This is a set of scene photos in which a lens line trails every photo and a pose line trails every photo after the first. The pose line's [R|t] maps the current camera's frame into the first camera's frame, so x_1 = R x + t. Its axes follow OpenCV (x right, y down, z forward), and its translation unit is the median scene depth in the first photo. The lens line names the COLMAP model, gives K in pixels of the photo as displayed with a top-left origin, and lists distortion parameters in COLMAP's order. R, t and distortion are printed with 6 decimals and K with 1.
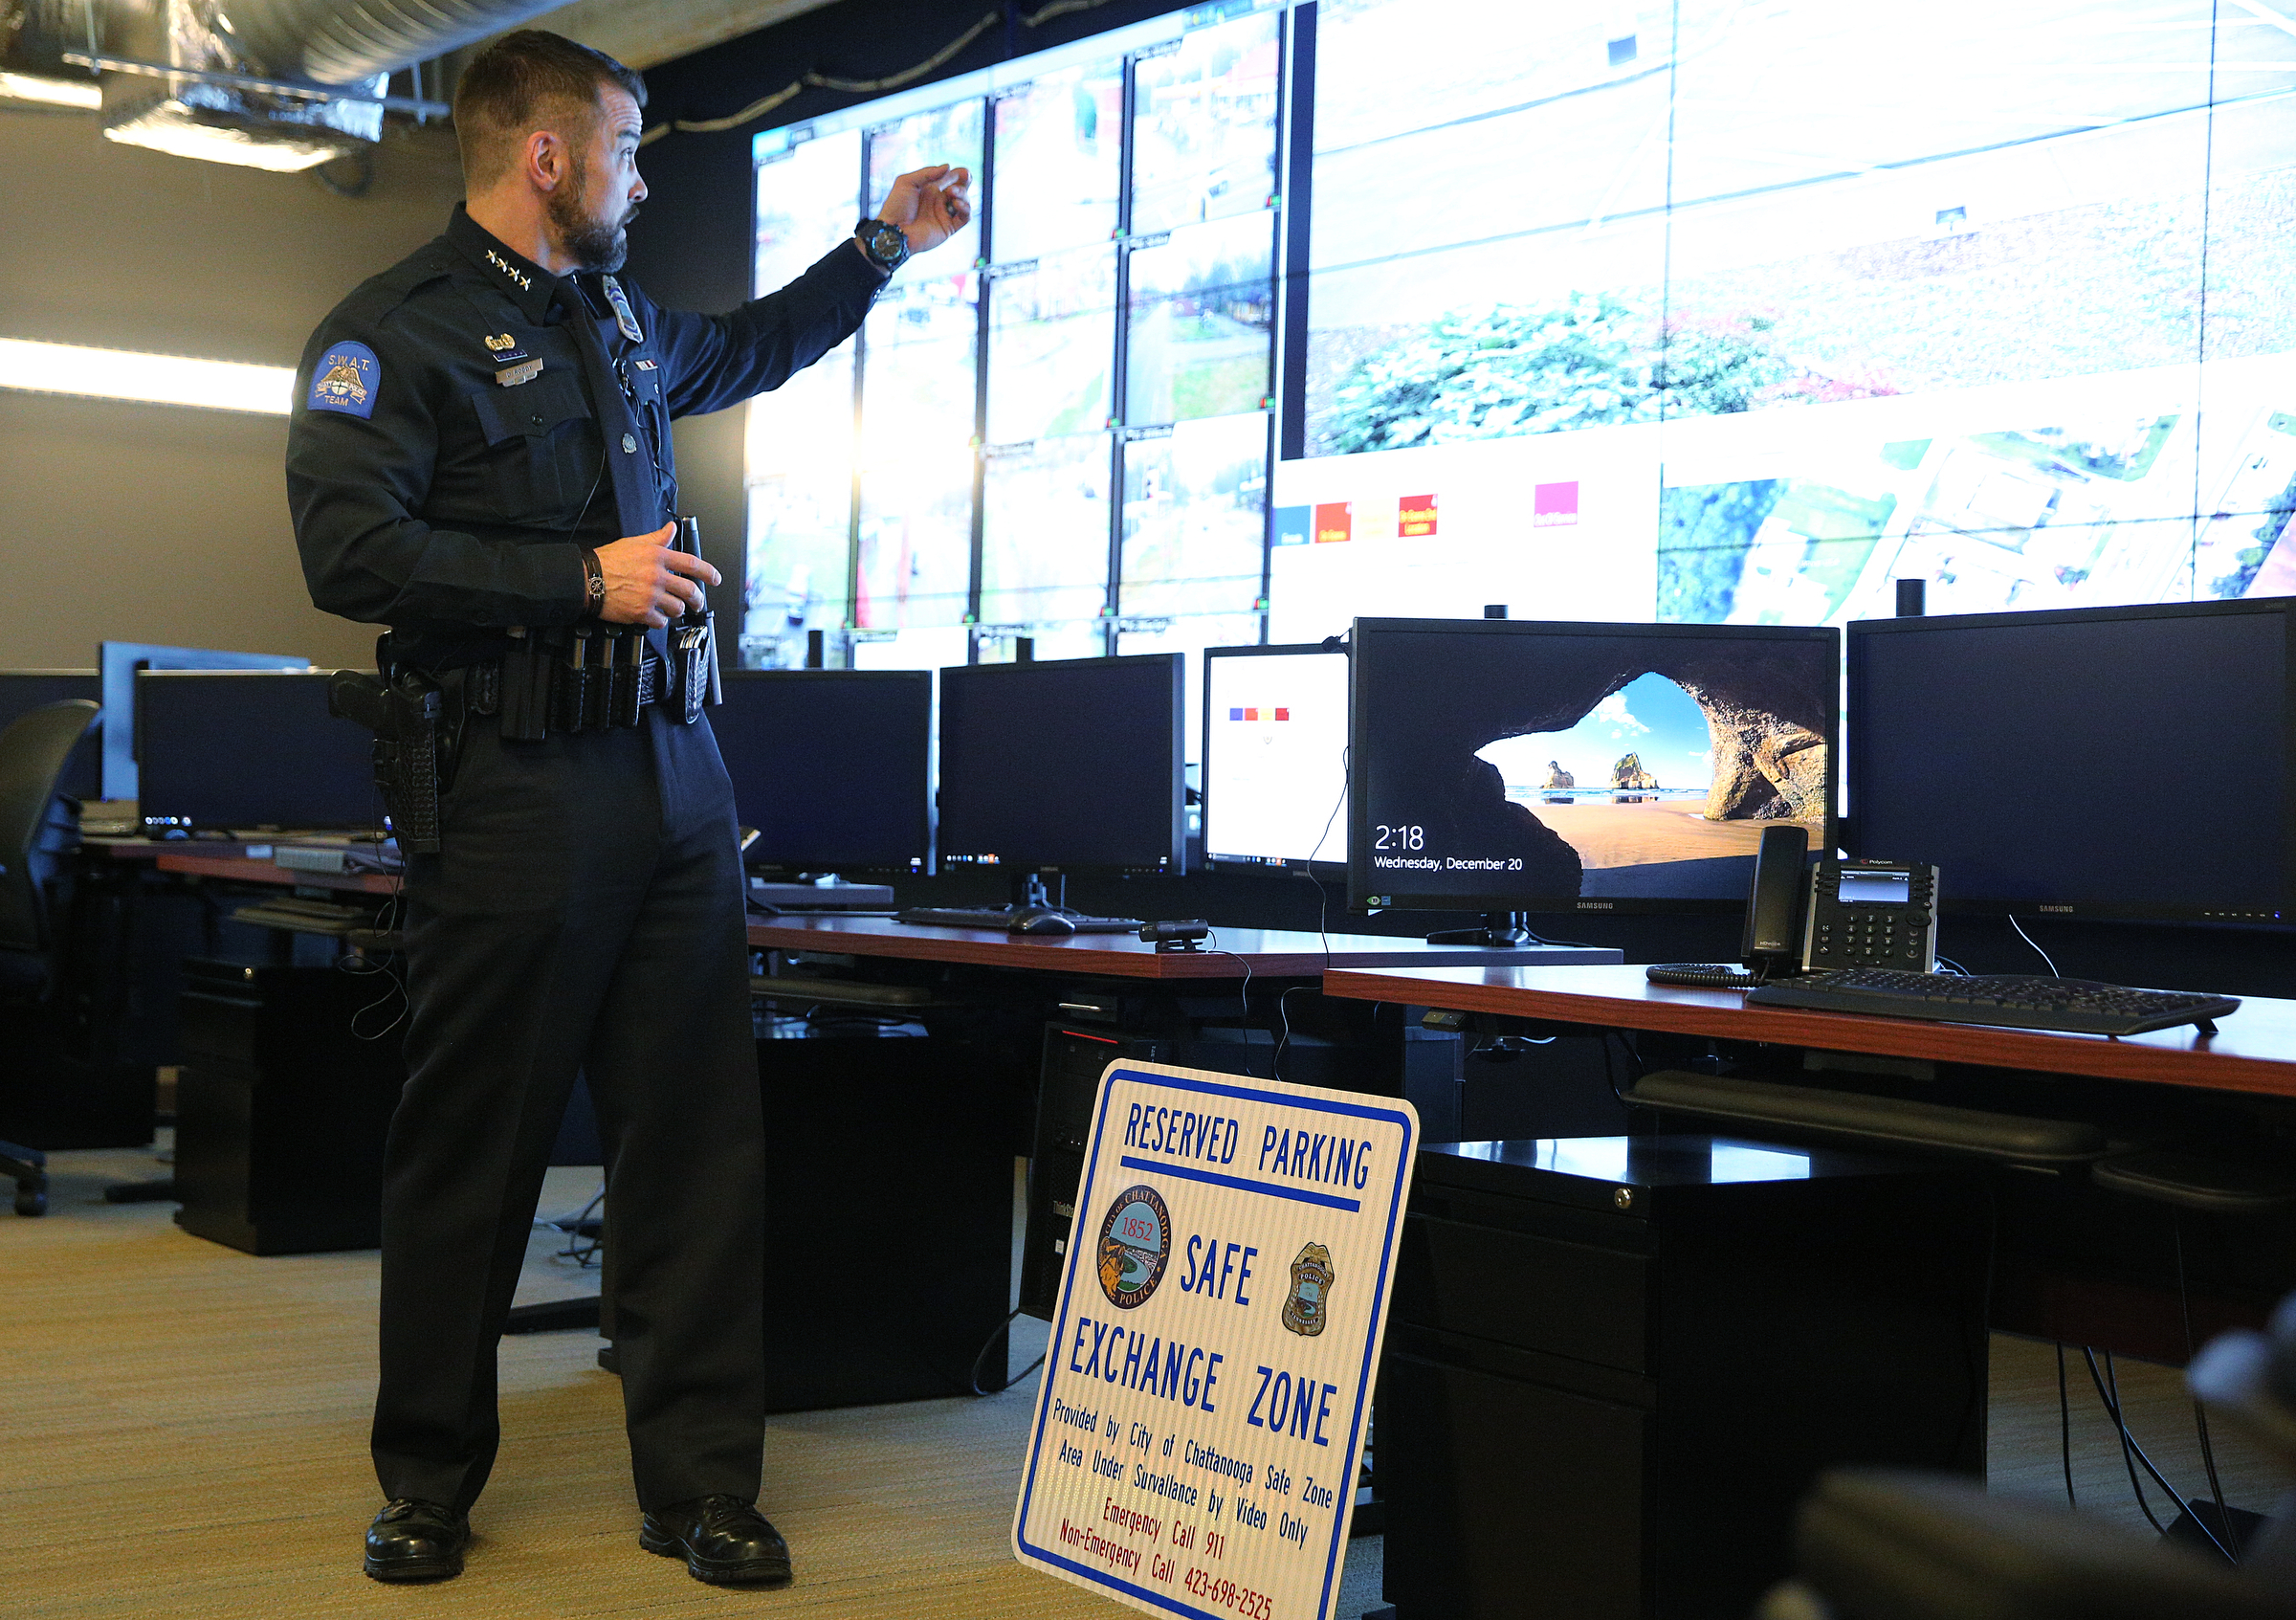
lens RADIAL K [[3257.0, 0, 1085.8], [0, 3257.0, 790.4], [0, 0, 1]] dist [0.065581, 0.000000]
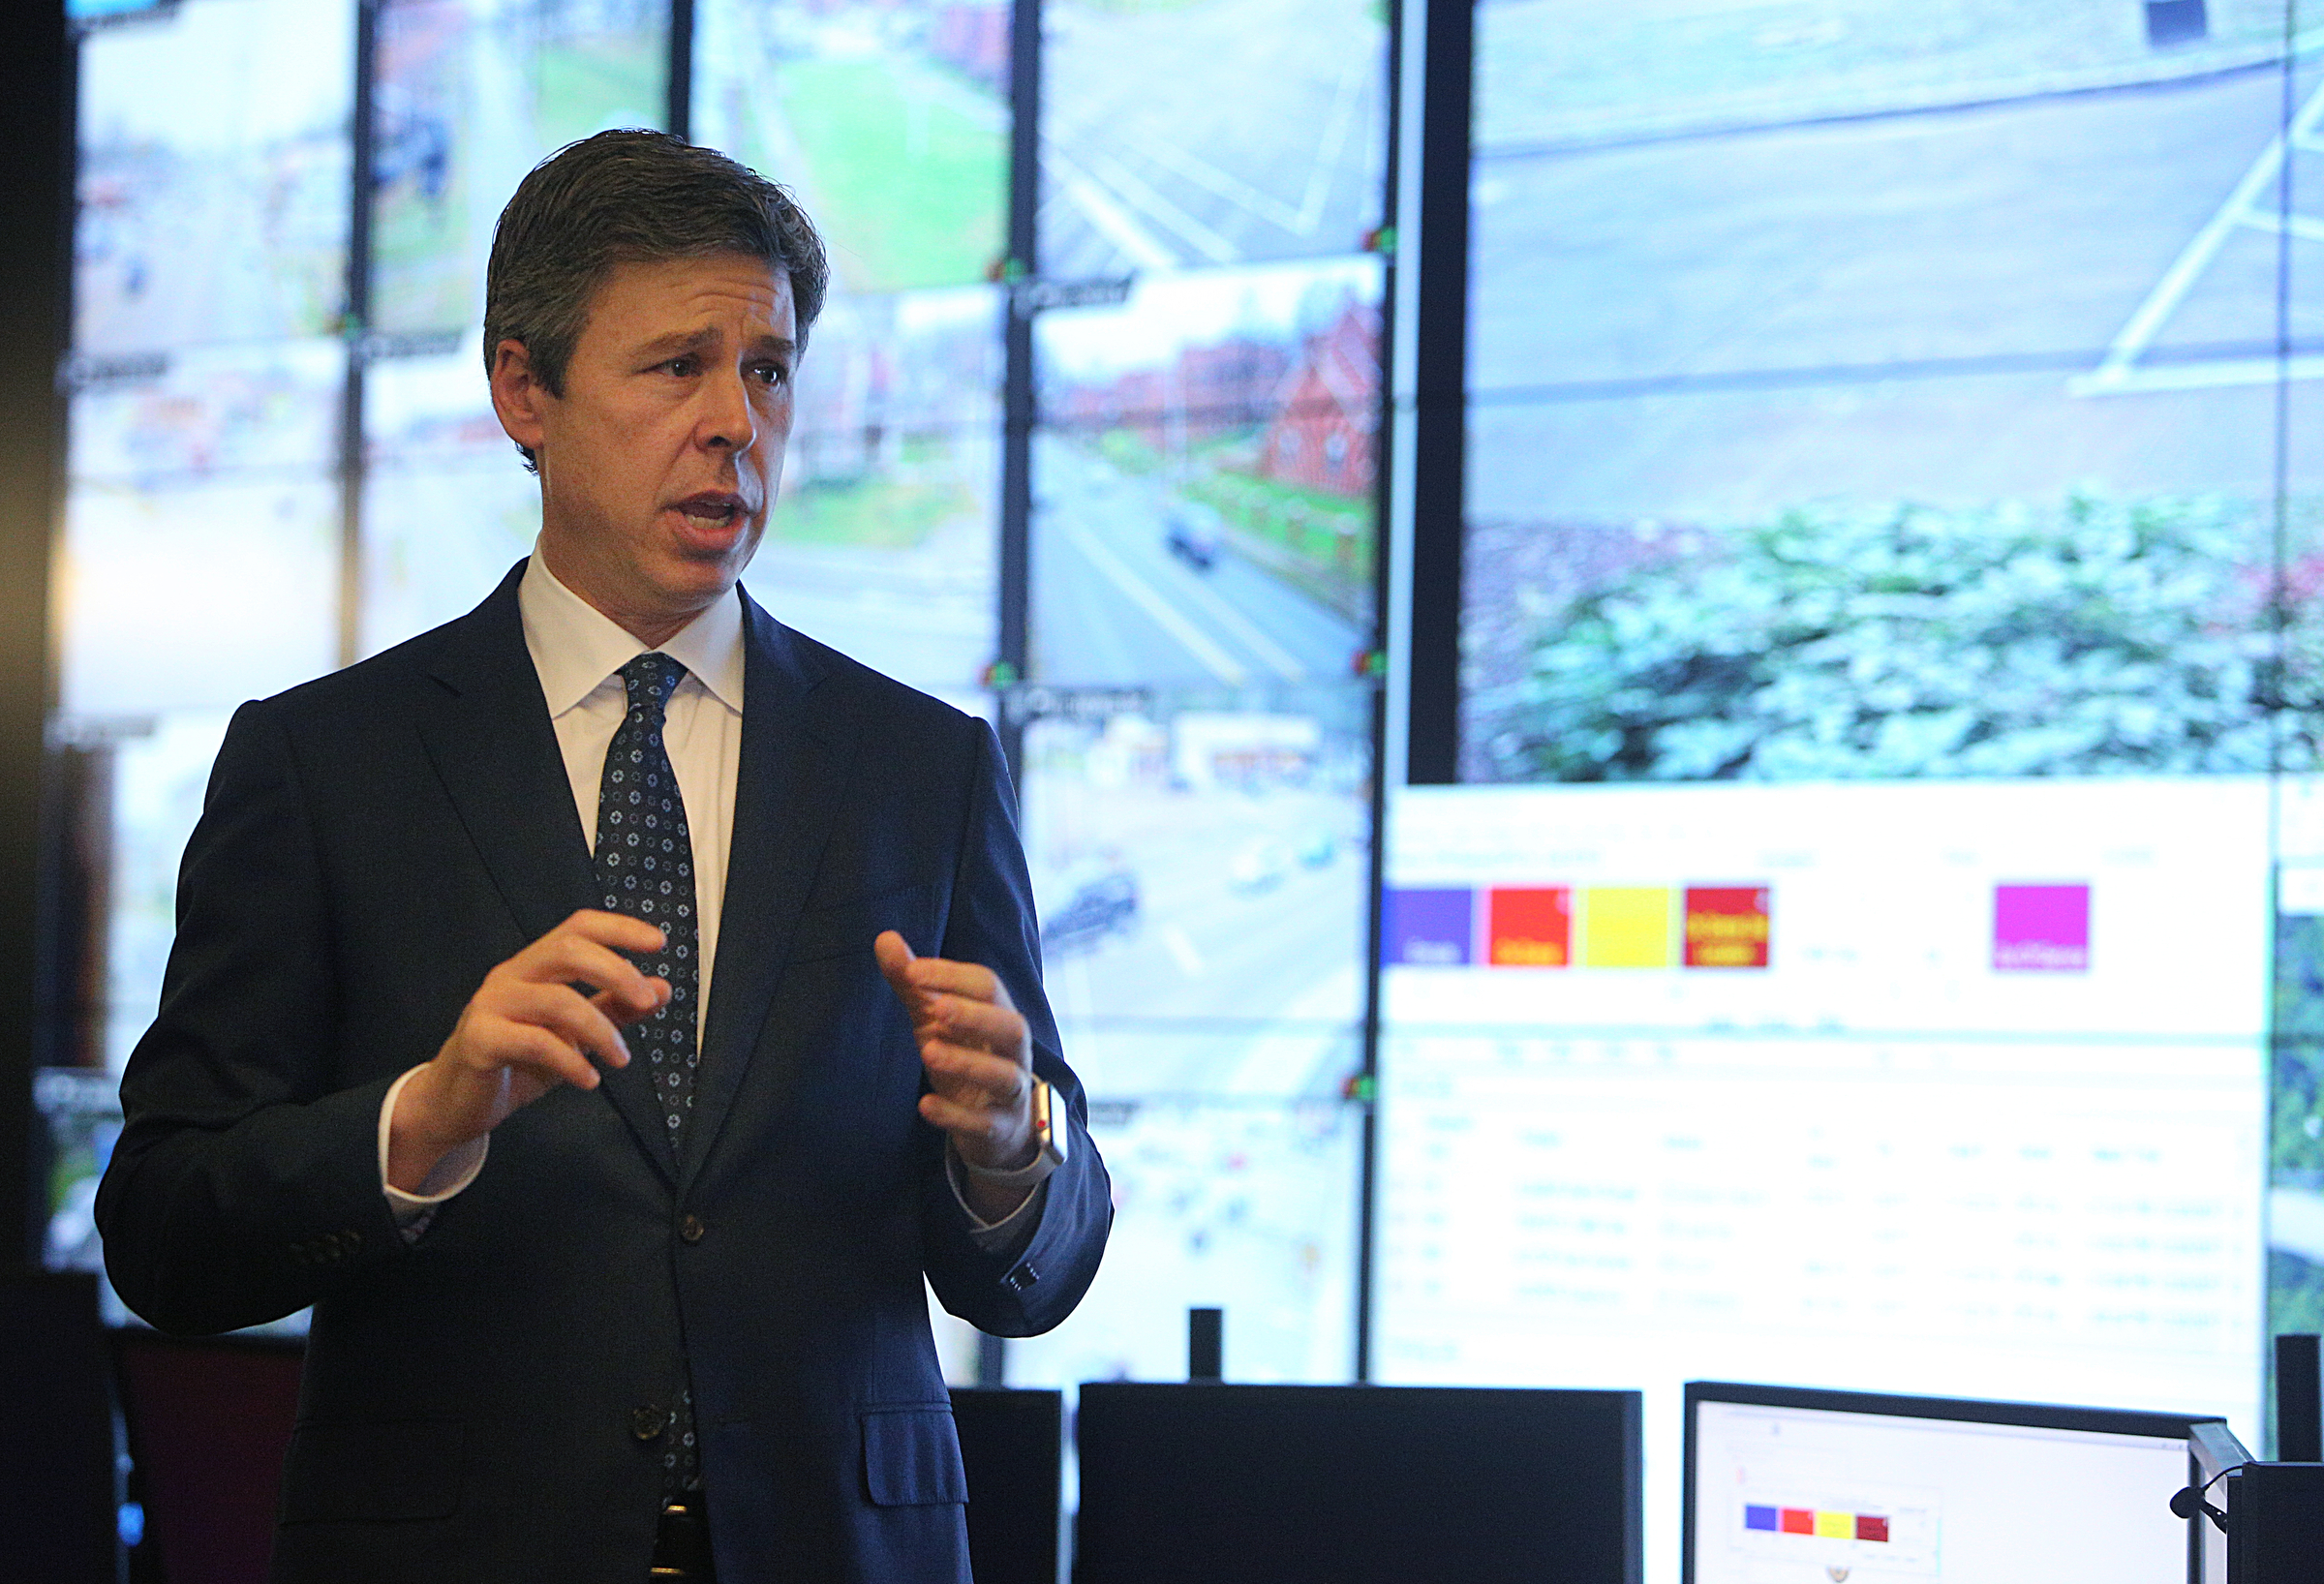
lens RADIAL K [[8460.1, 0, 1151.8], [0, 8460.1, 794.0], [0, 0, 1]] dist [-0.006029, 0.000000]
pose [[0.988770, 0.004068, 0.149388, -0.173969], [0.000769, 0.999478, -0.032306, -0.065491], [-0.149441, 0.032058, 0.988251, -0.229672]]
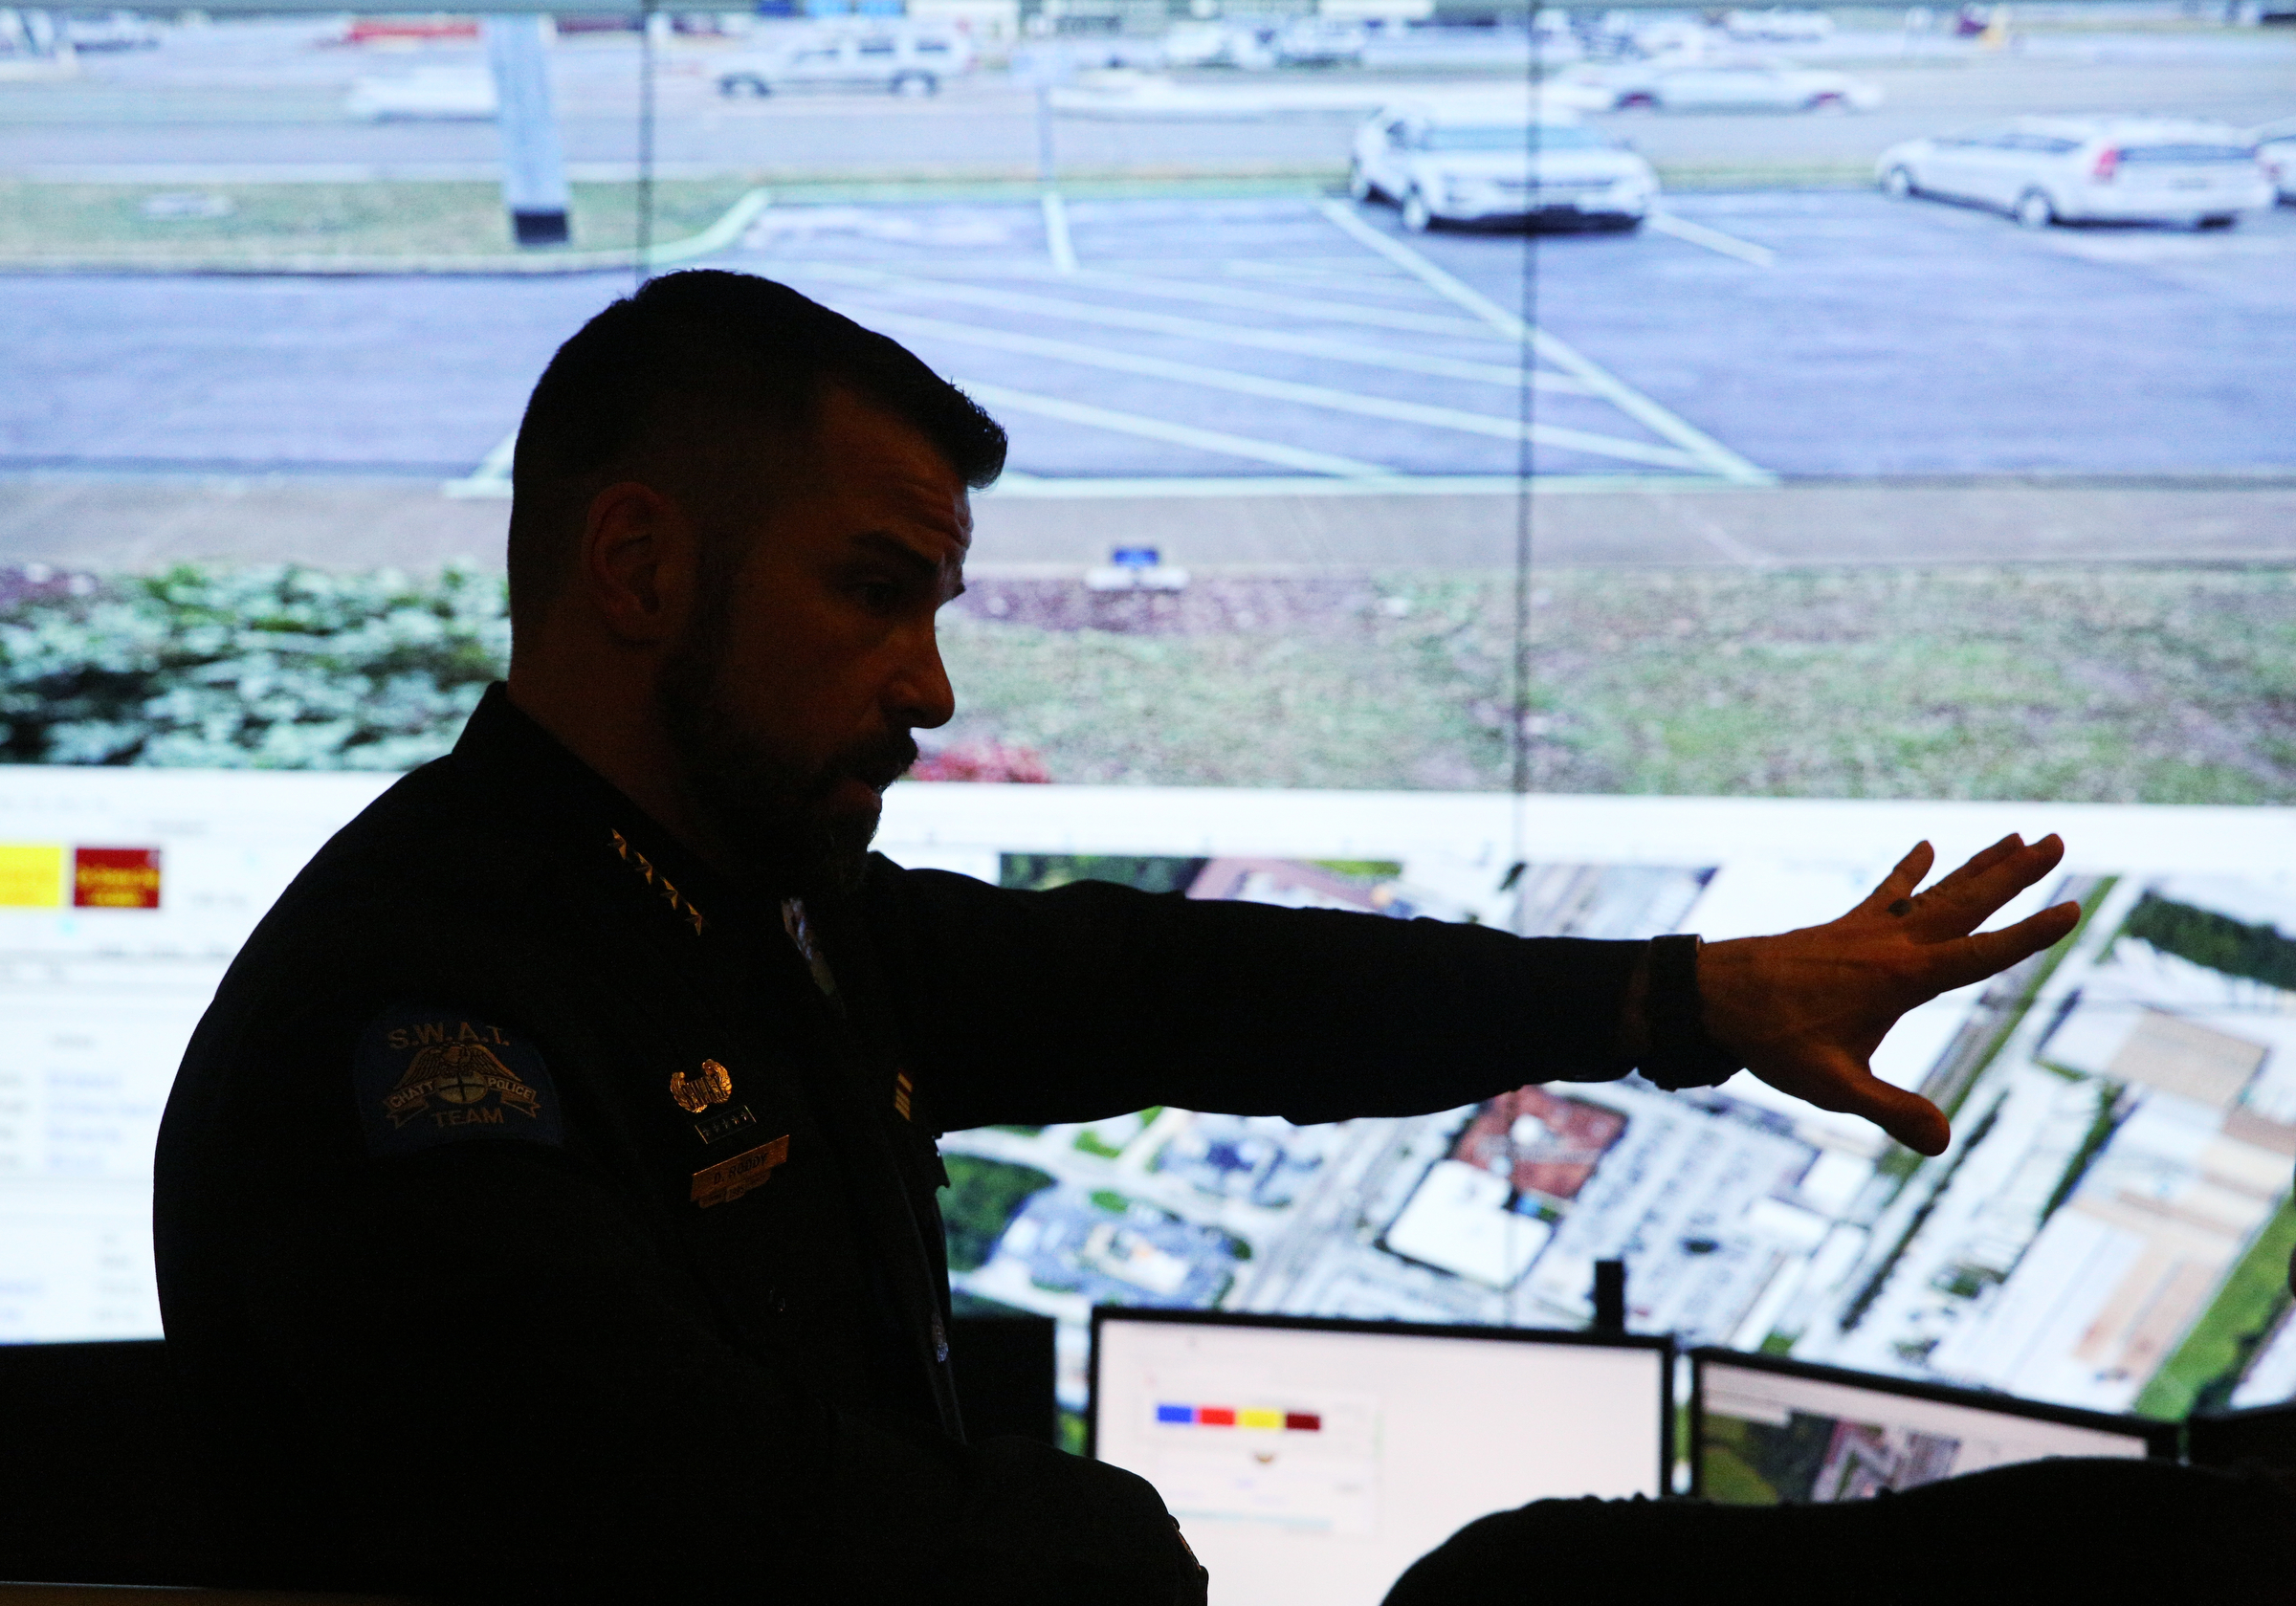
lens RADIAL K [[4077.7, 0, 1151.9], [0, 4077.7, 812.0], [0, 0, 1]] dist [0.154467, 0.000000]
pose [[0.665646, 0.023975, 0.745882, -0.373122], [-0.009100, 0.999670, -0.024012, -0.082049], [-0.746212, 0.009196, 0.665645, 0.325604]]
